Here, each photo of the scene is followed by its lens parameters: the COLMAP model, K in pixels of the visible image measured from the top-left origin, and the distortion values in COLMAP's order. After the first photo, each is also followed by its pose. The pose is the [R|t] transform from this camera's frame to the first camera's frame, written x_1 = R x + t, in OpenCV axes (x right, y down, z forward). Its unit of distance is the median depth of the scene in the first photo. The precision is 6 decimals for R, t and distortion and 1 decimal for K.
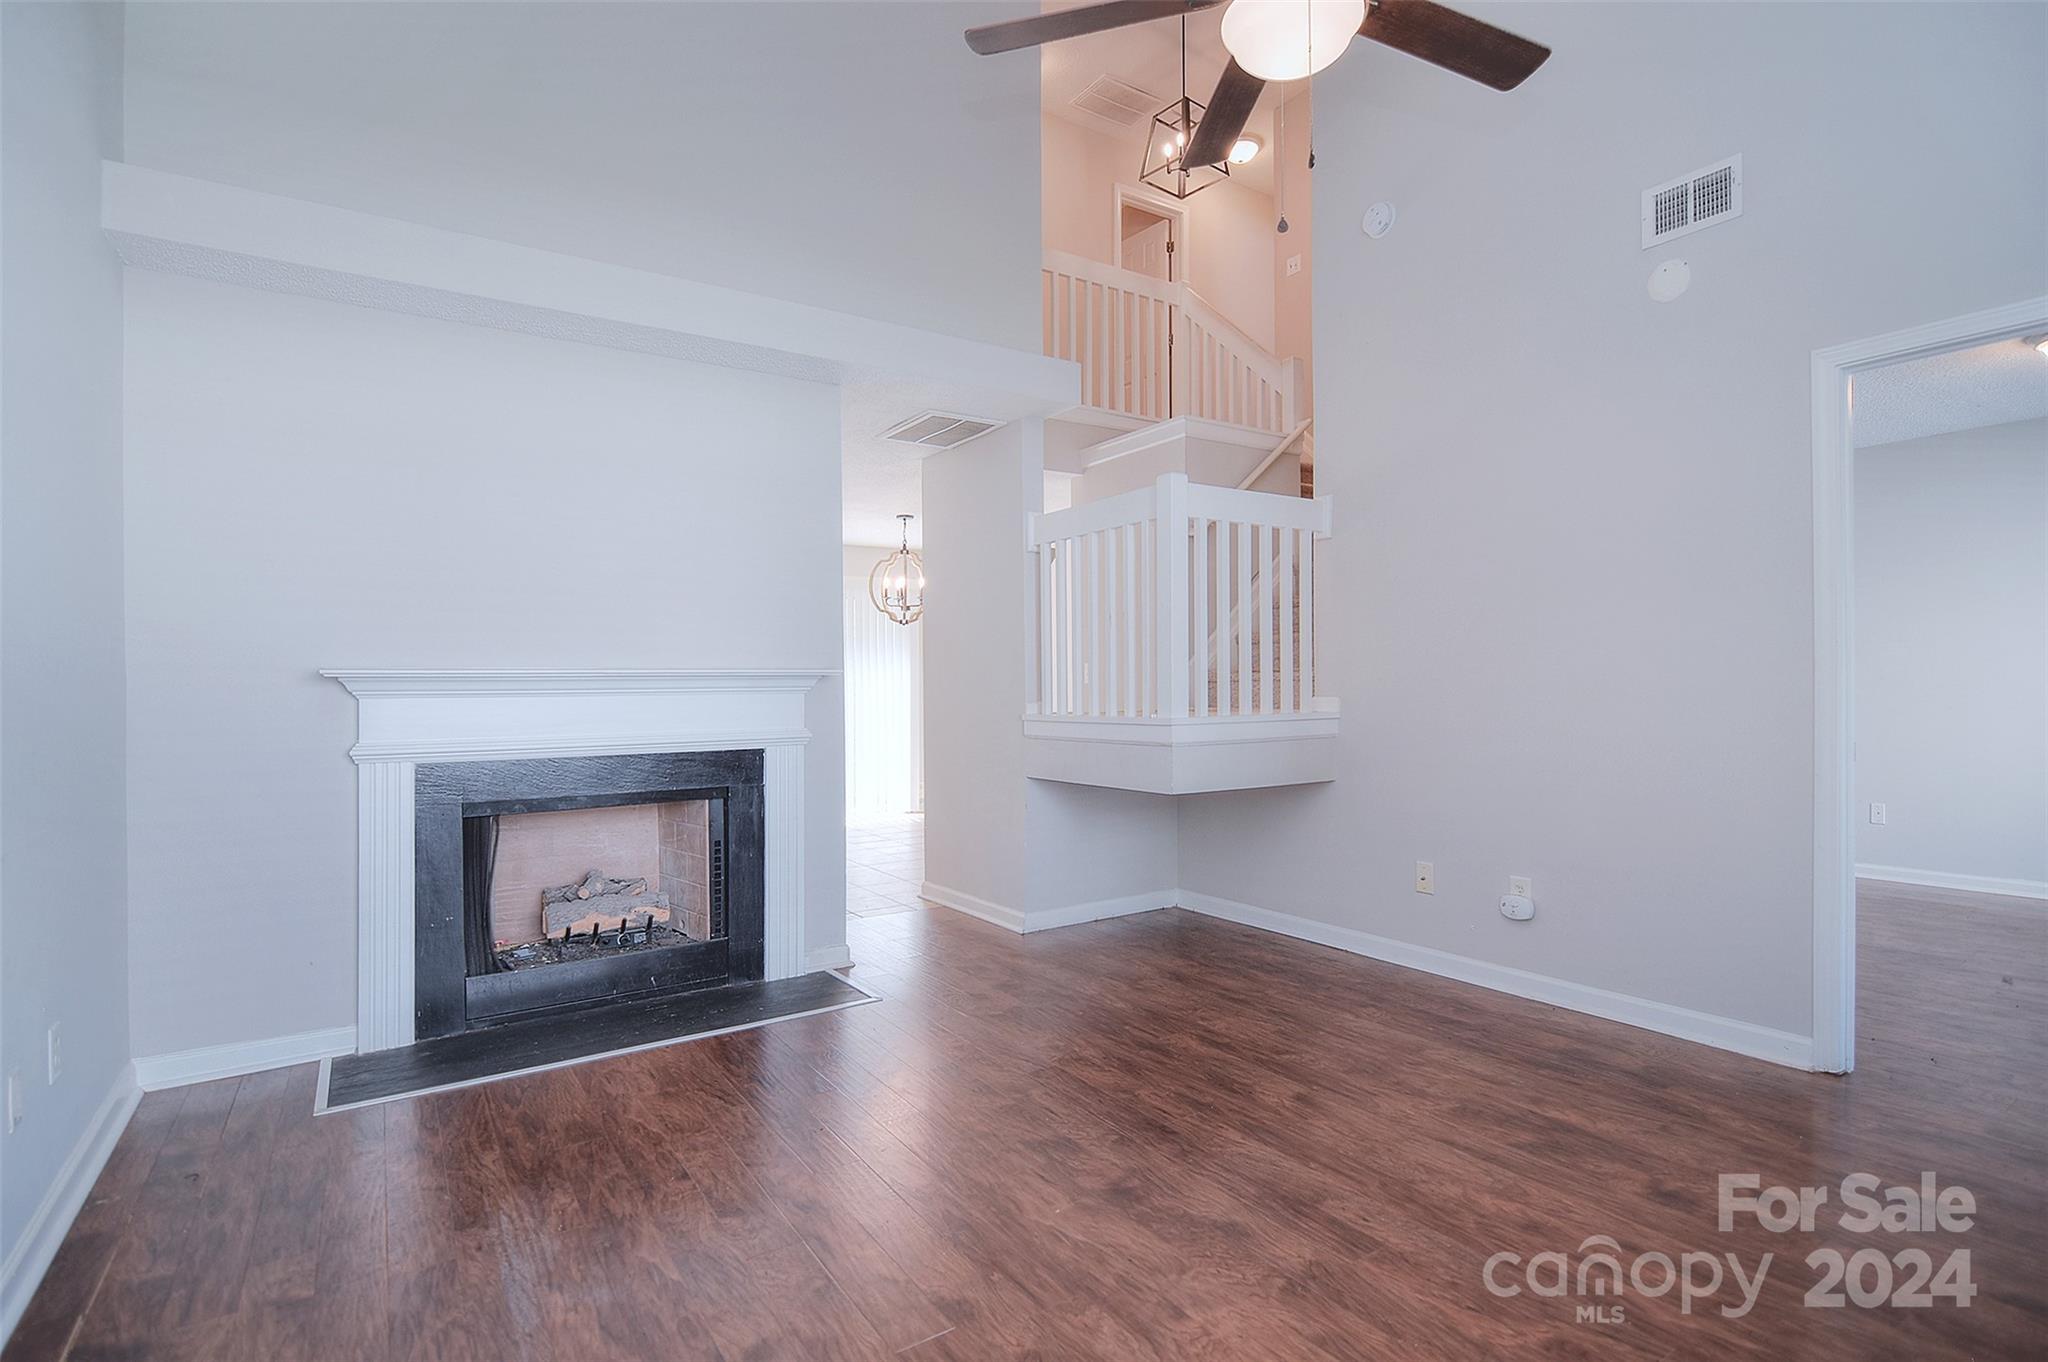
lens RADIAL K [[1006.0, 0, 1044.2], [0, 1006.0, 680.4], [0, 0, 1]] dist [-0.000363, -0.000393]
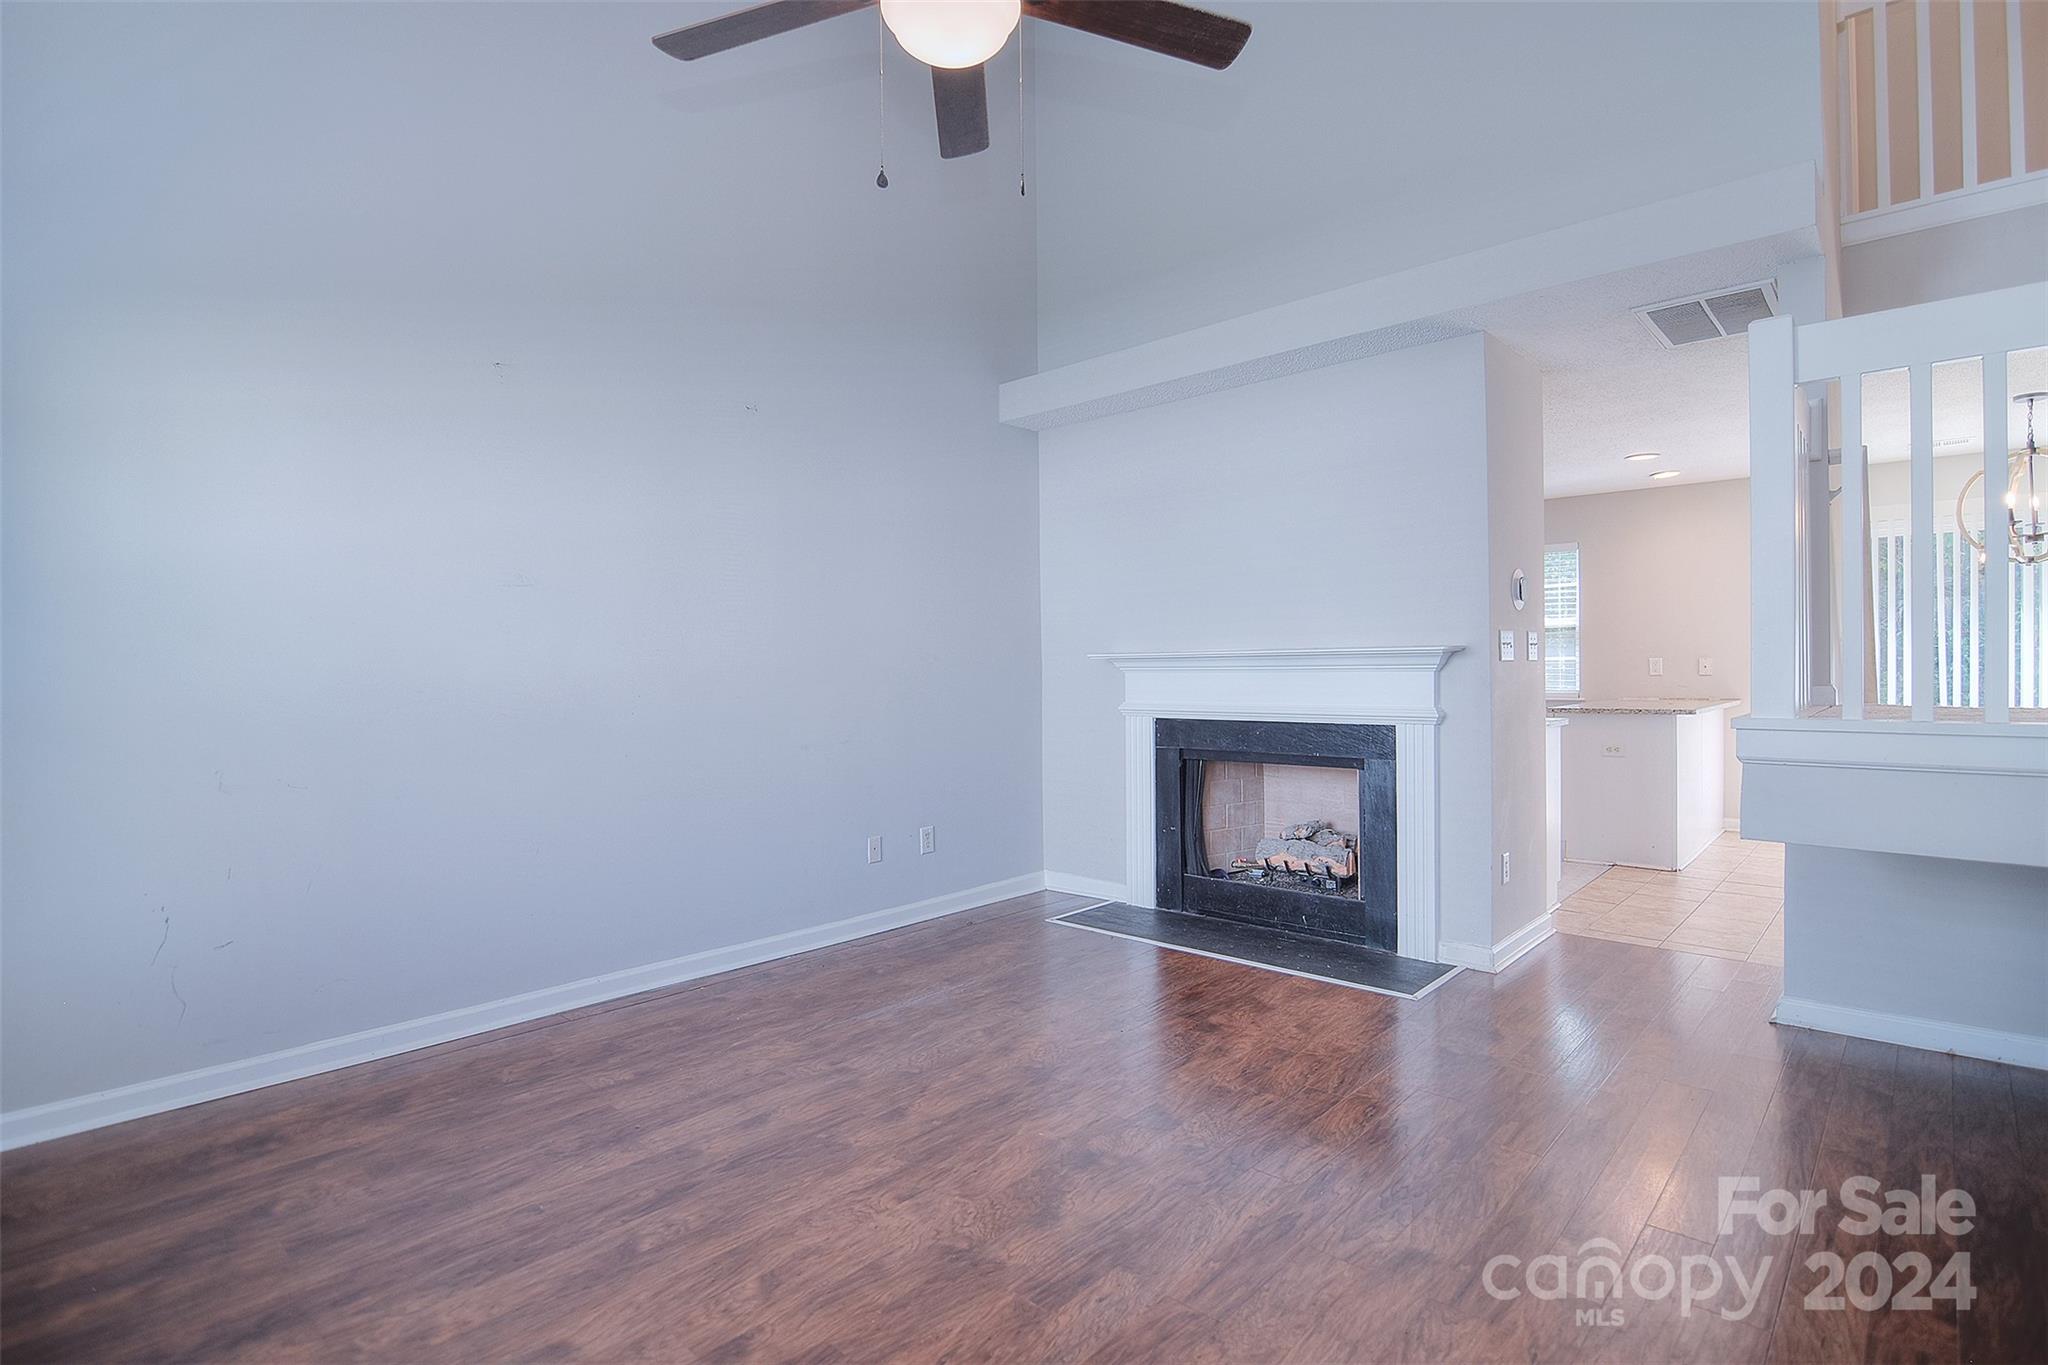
lens RADIAL K [[995.2, 0, 1029.0], [0, 995.2, 689.3], [0, 0, 1]] dist [-0.002371, -0.012419]
pose [[0.229332, 0.028183, -0.972940, 0.721322], [0.011063, 0.999441, 0.031559, -0.004774], [0.973285, -0.018001, 0.228892, 0.492693]]
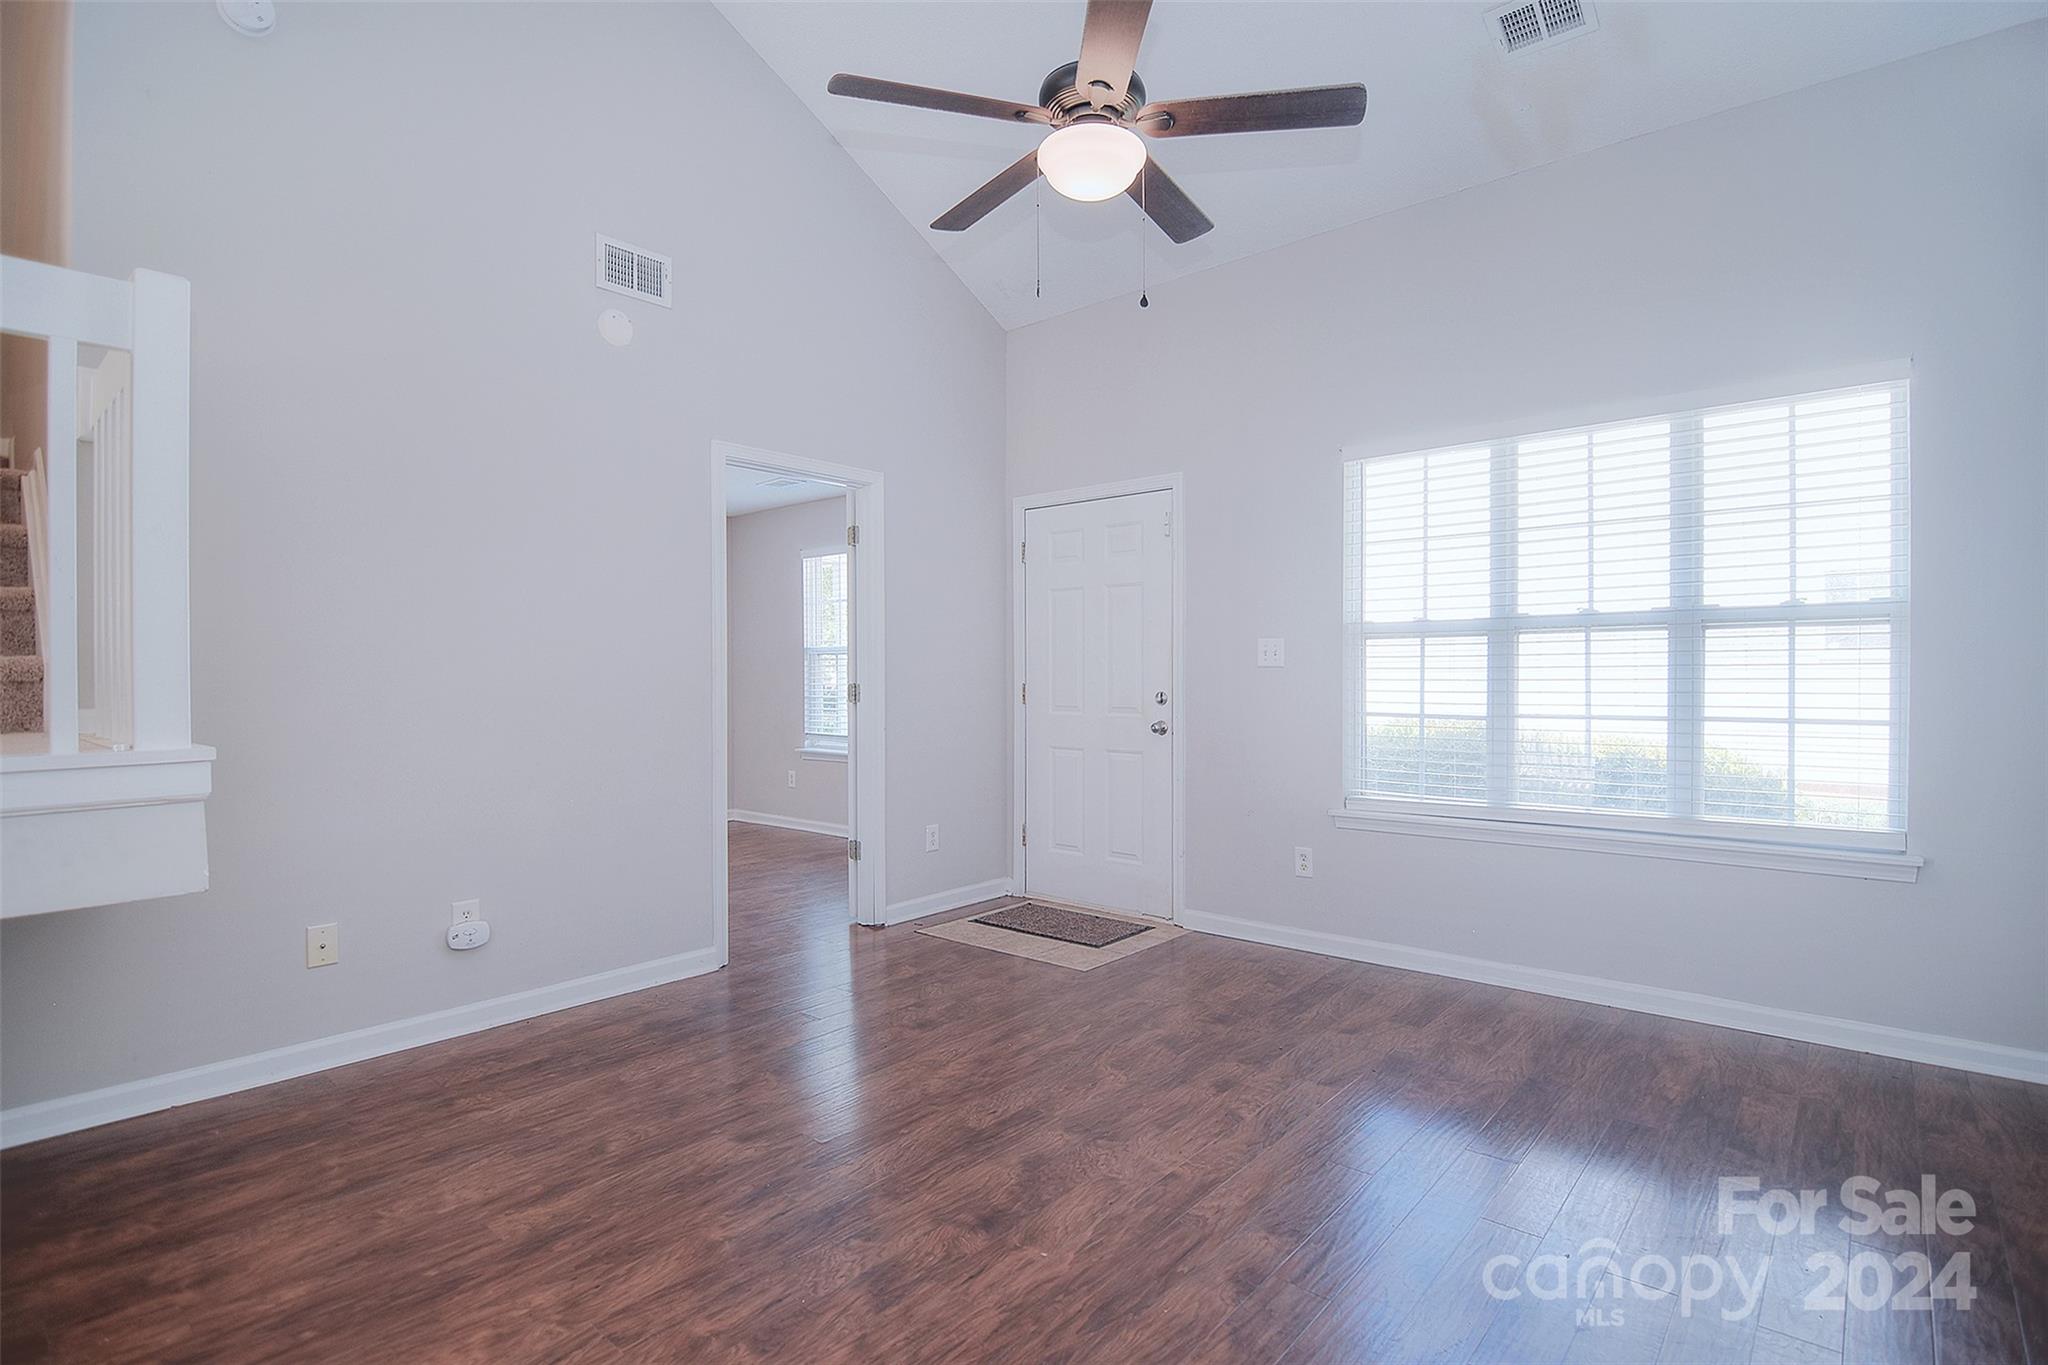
lens RADIAL K [[995.2, 0, 1029.0], [0, 995.2, 689.3], [0, 0, 1]] dist [-0.002371, -0.012419]
pose [[-0.260409, 0.001818, 0.965497, -0.564599], [0.006617, 0.999978, -0.000099, 0.012388], [-0.965476, 0.006363, -0.260415, 0.827808]]
